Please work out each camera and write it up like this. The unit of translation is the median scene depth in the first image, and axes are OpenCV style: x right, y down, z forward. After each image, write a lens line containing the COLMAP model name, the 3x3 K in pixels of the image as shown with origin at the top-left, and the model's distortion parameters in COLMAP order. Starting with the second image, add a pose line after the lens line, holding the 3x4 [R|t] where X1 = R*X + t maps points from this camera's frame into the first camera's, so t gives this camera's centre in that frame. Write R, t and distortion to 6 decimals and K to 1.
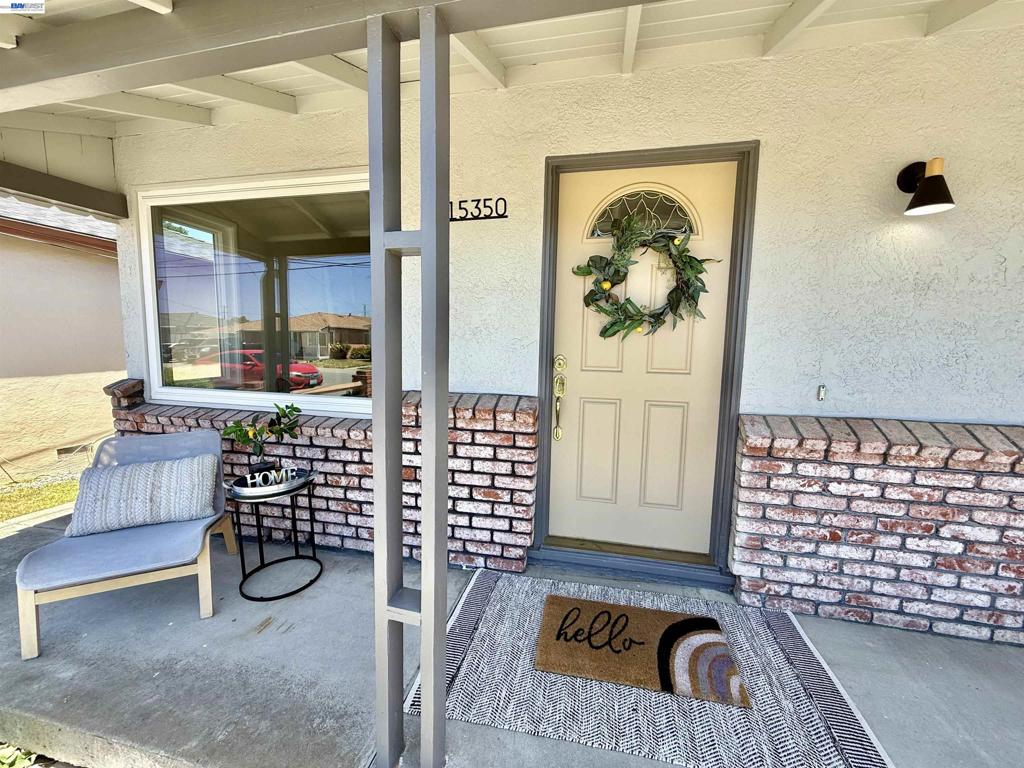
lens RADIAL K [[409.5, 0, 507.4], [0, 409.5, 383.0], [0, 0, 1]] dist [0.000483, -0.000441]
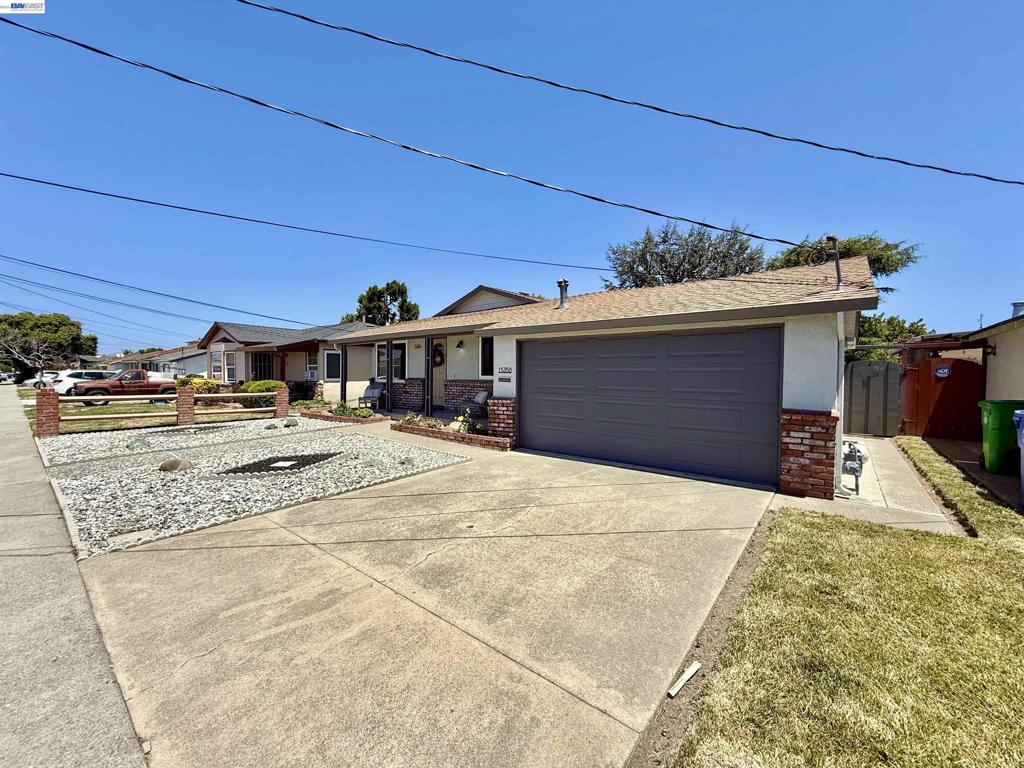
lens RADIAL K [[409.5, 0, 515.1], [0, 409.5, 380.7], [0, 0, 1]] dist [0.000483, -0.000441]
pose [[0.899752, -0.005263, -0.436370, 3.770806], [-0.035130, 0.995809, -0.084445, 0.515942], [0.434986, 0.091309, 0.895796, -3.638605]]
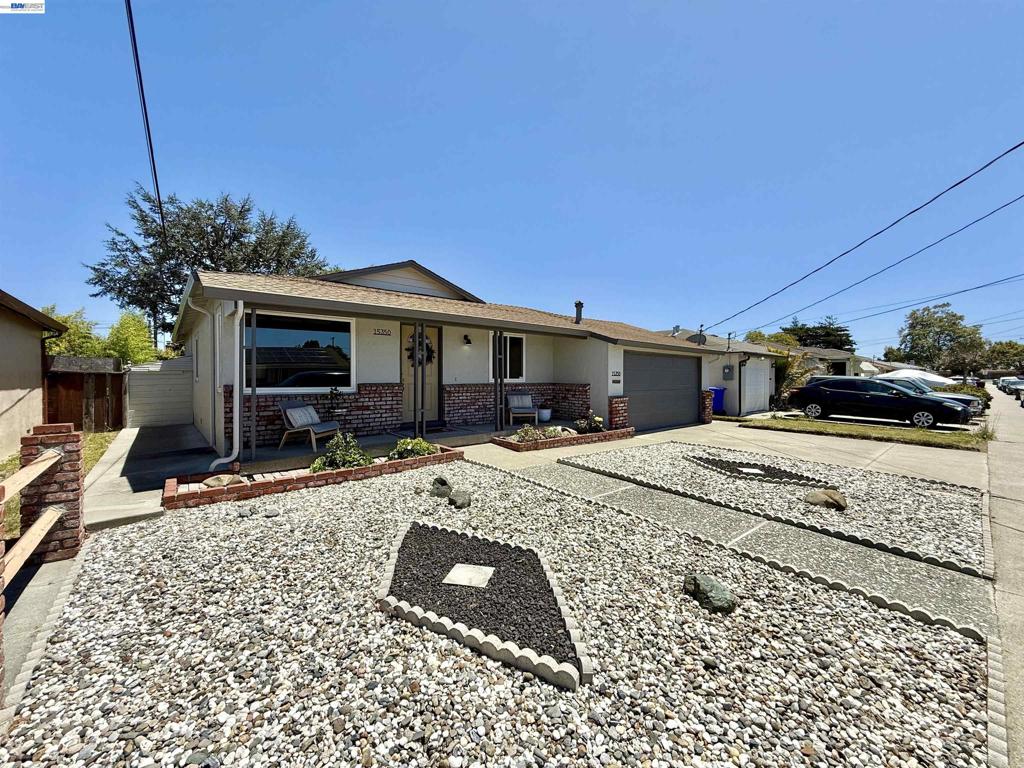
lens RADIAL K [[409.5, 0, 512.6], [0, 409.5, 383.7], [0, 0, 1]] dist [0.000483, -0.000441]
pose [[0.589312, -0.026975, 0.807455, -2.395743], [0.090365, 0.995372, -0.032698, 0.260863], [-0.802836, 0.092235, 0.589022, -2.071709]]
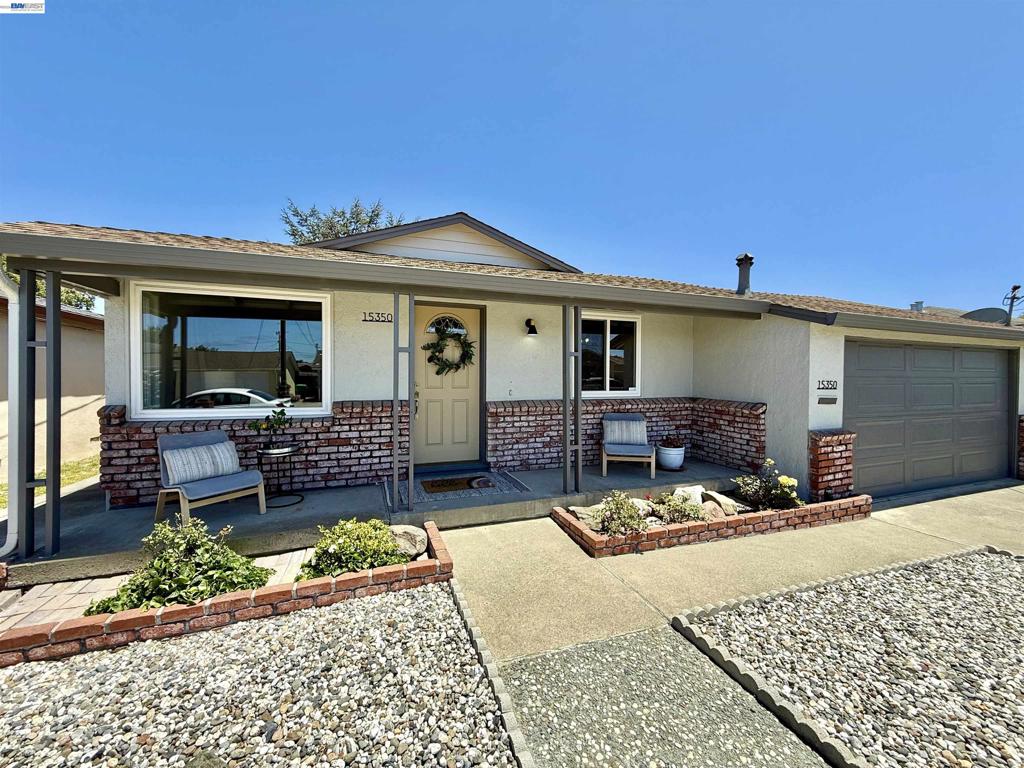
lens RADIAL K [[409.5, 0, 511.4], [0, 409.5, 382.7], [0, 0, 1]] dist [0.000483, -0.000441]
pose [[0.835968, -0.021453, 0.548358, -0.713285], [0.064501, 0.996151, -0.059359, 0.112115], [-0.544974, 0.084992, 0.834134, -1.249647]]
